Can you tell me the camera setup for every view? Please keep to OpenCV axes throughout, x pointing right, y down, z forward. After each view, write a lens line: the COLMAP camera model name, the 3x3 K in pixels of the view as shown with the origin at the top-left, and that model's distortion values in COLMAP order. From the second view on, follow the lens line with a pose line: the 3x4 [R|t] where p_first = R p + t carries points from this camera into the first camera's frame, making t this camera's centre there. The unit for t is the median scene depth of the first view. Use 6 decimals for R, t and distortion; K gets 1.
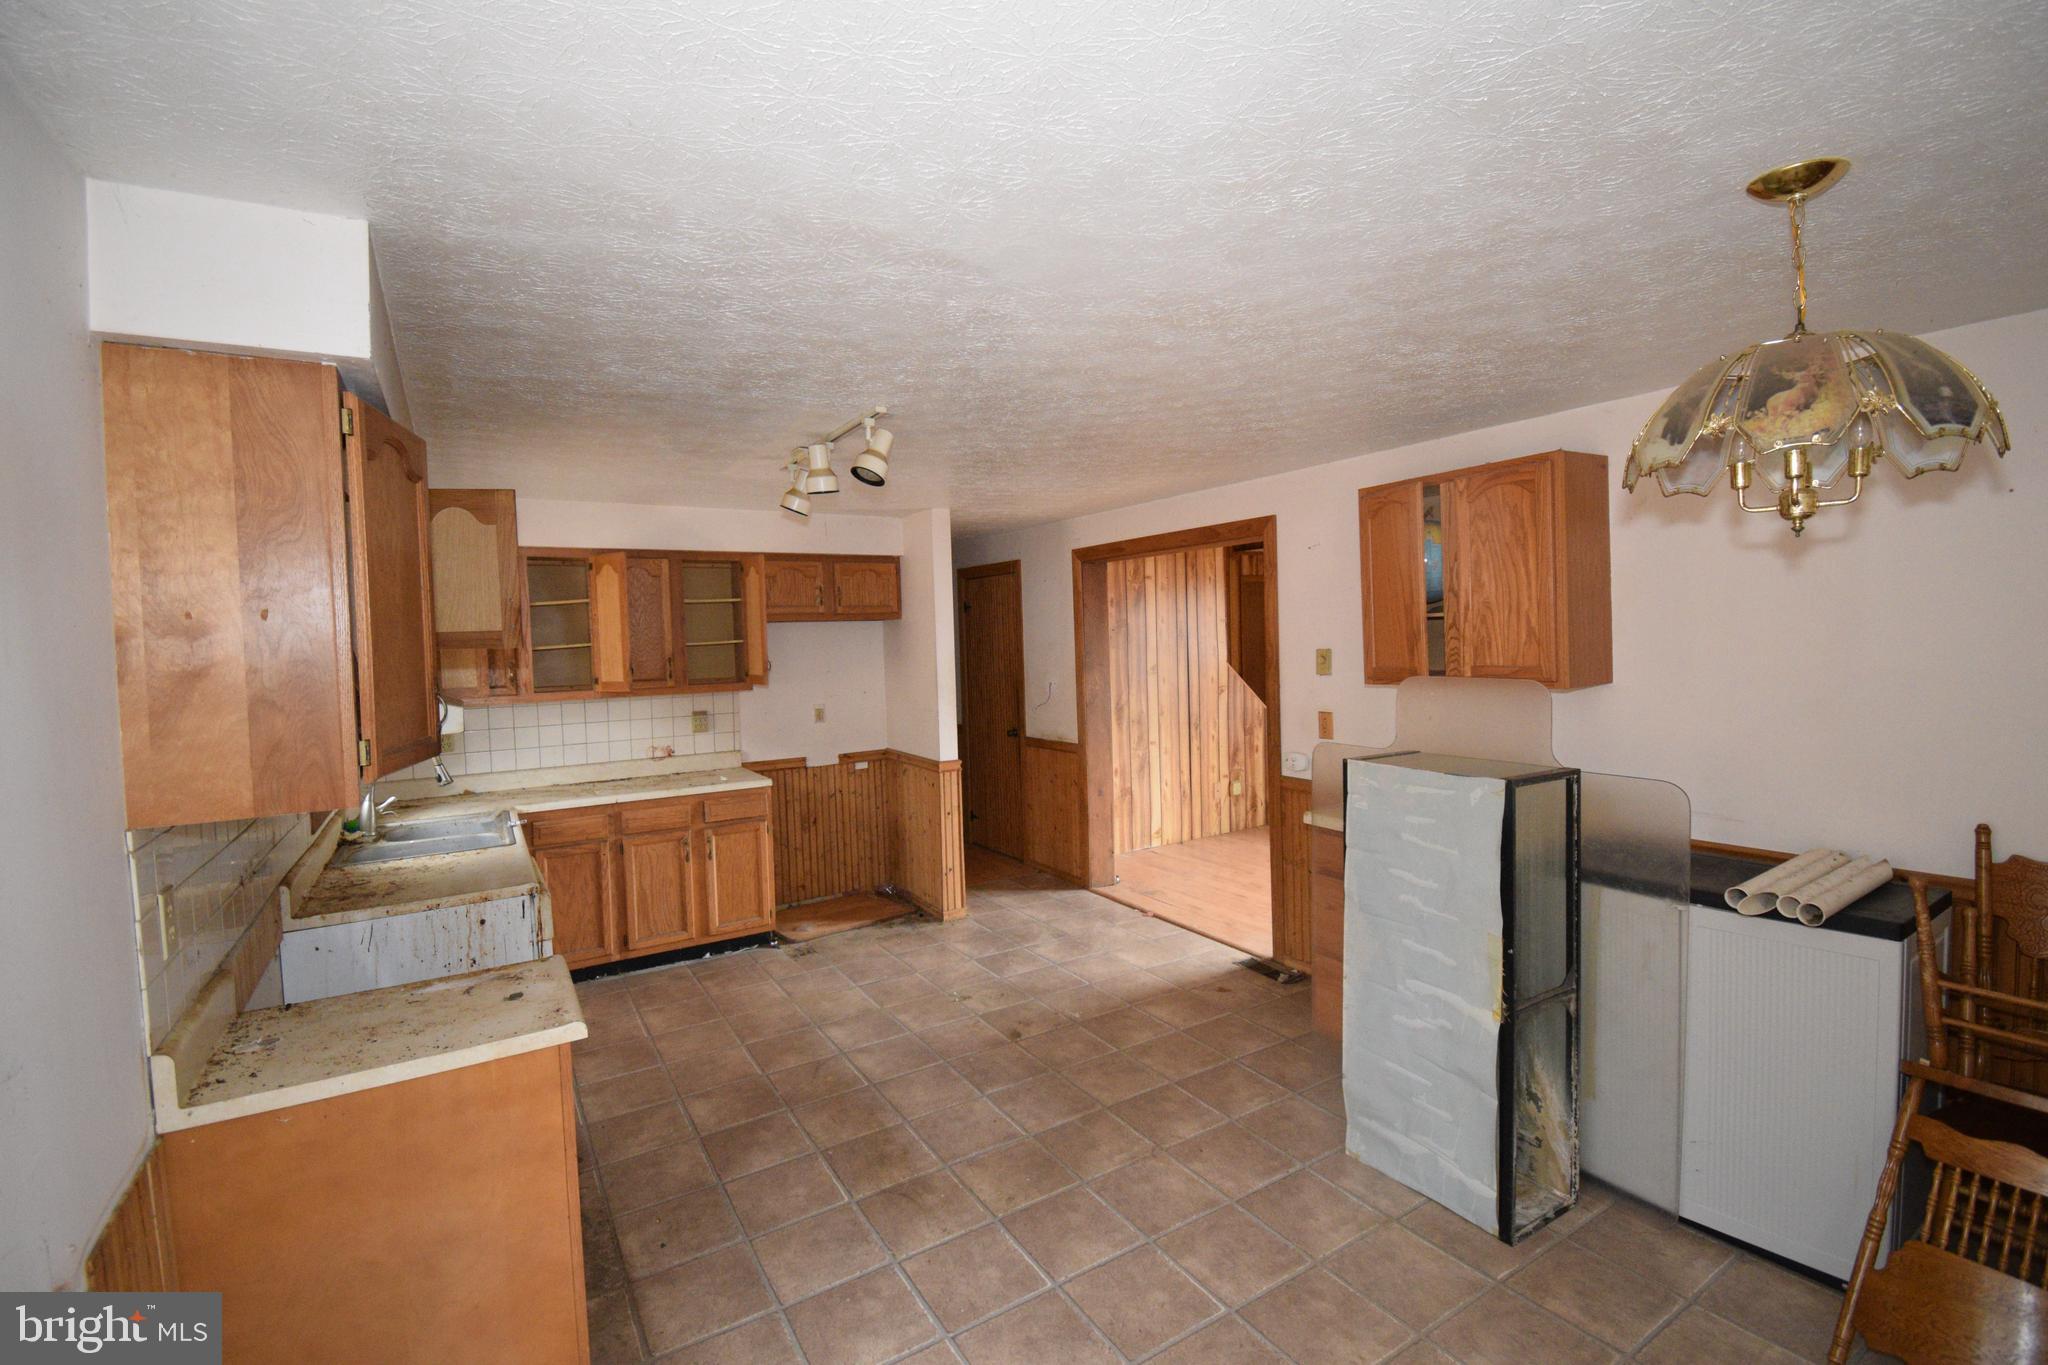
lens RADIAL K [[903.0, 0, 1024.9], [0, 903.0, 670.6], [0, 0, 1]] dist [0.028700, -0.028474]
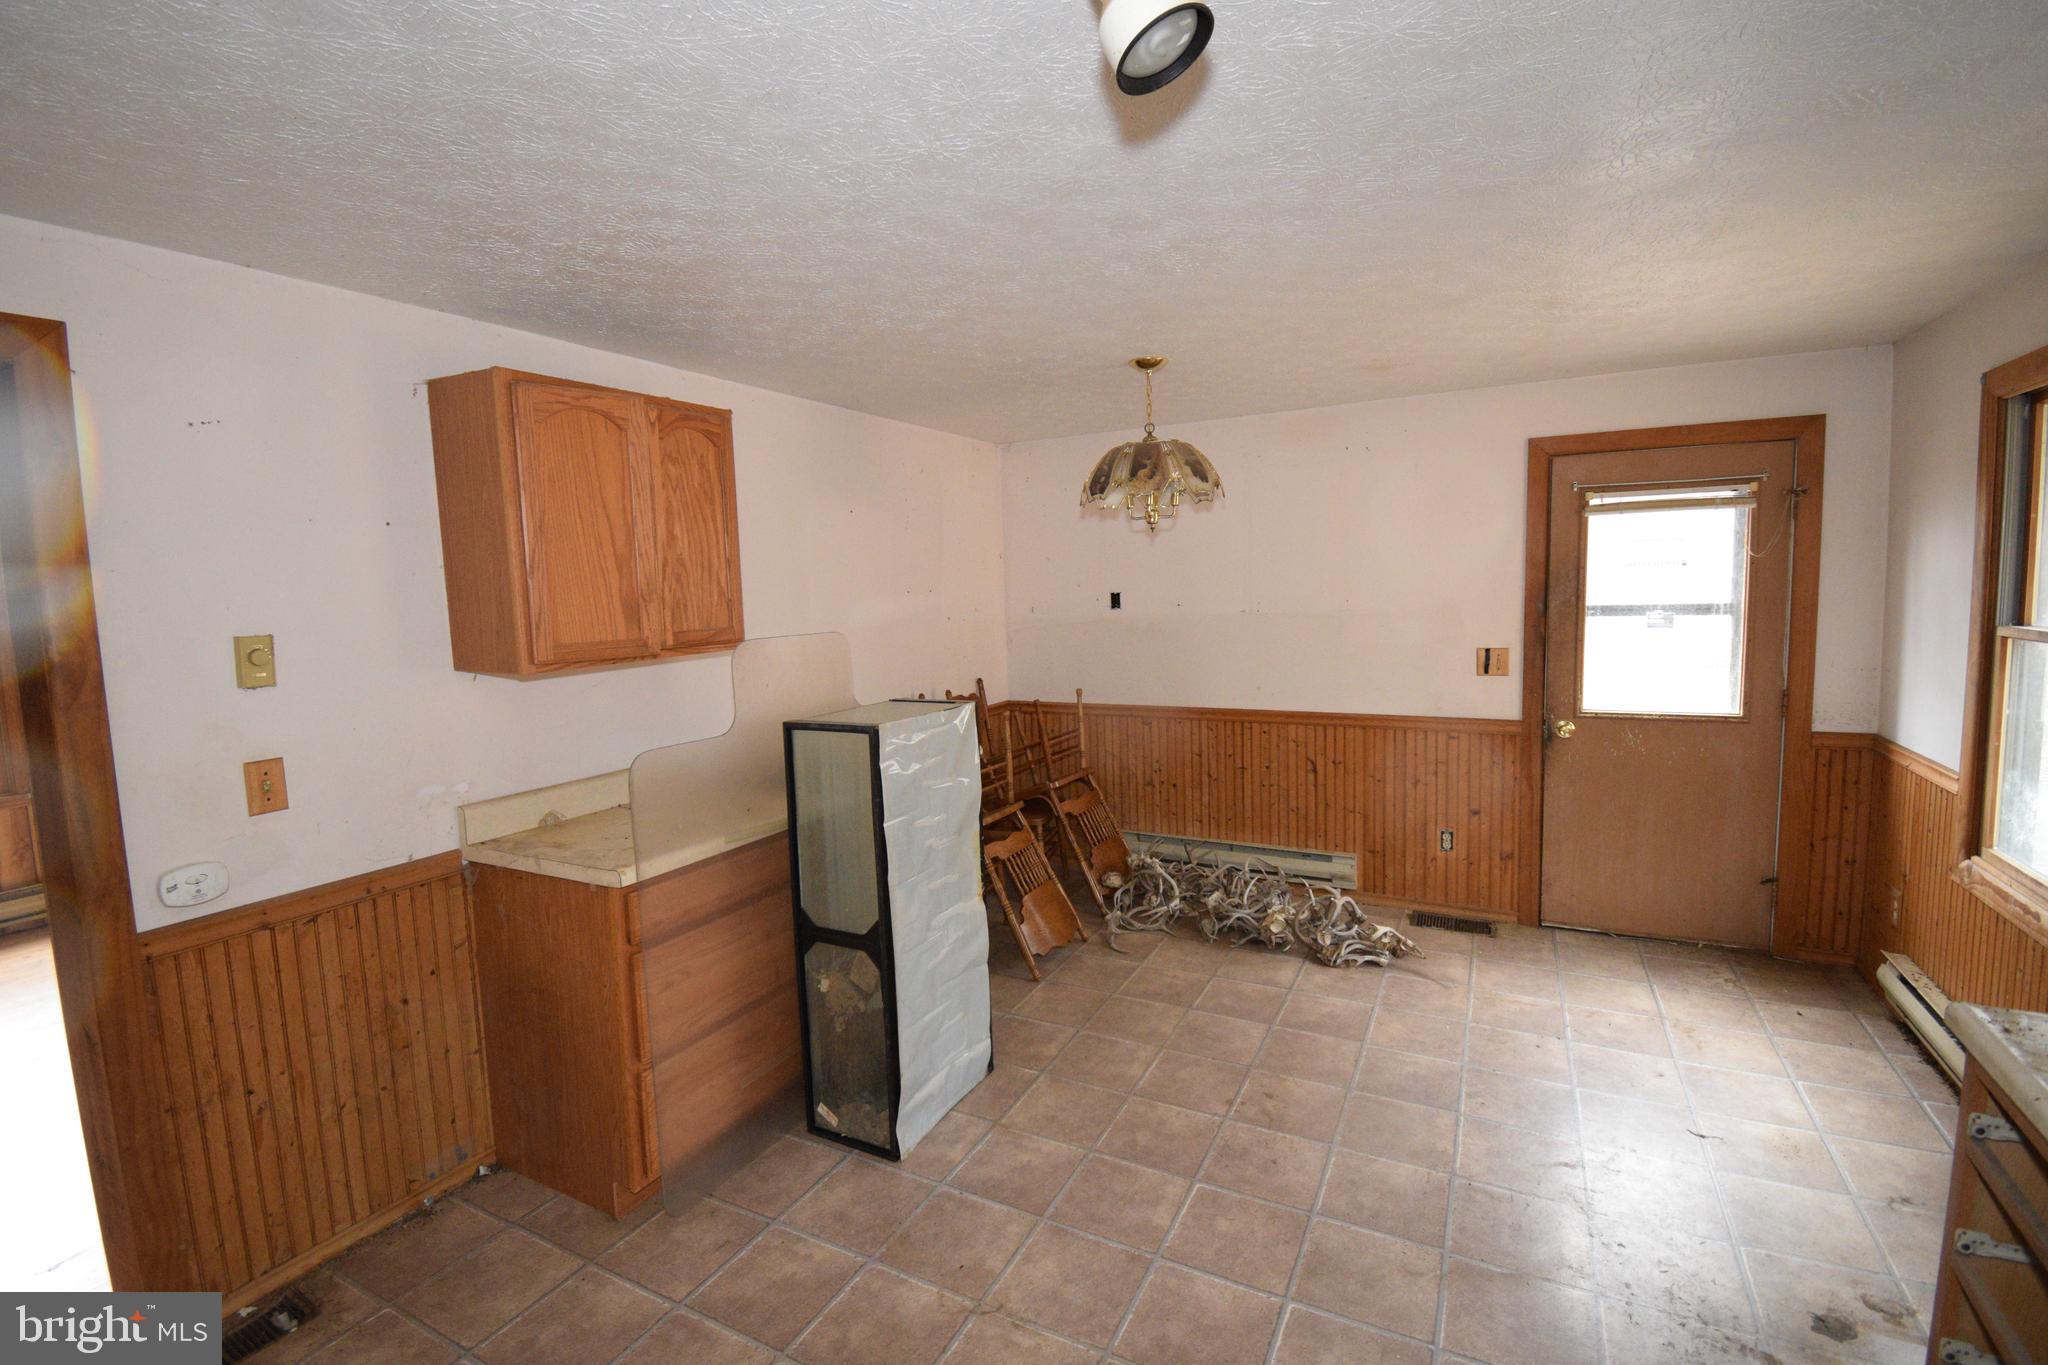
lens RADIAL K [[903.0, 0, 1024.9], [0, 903.0, 670.6], [0, 0, 1]] dist [0.028700, -0.028474]
pose [[-0.507713, -0.041763, 0.860513, -0.289335], [0.074322, 0.992978, 0.092043, -0.016476], [-0.858314, 0.110686, -0.501044, 0.806224]]
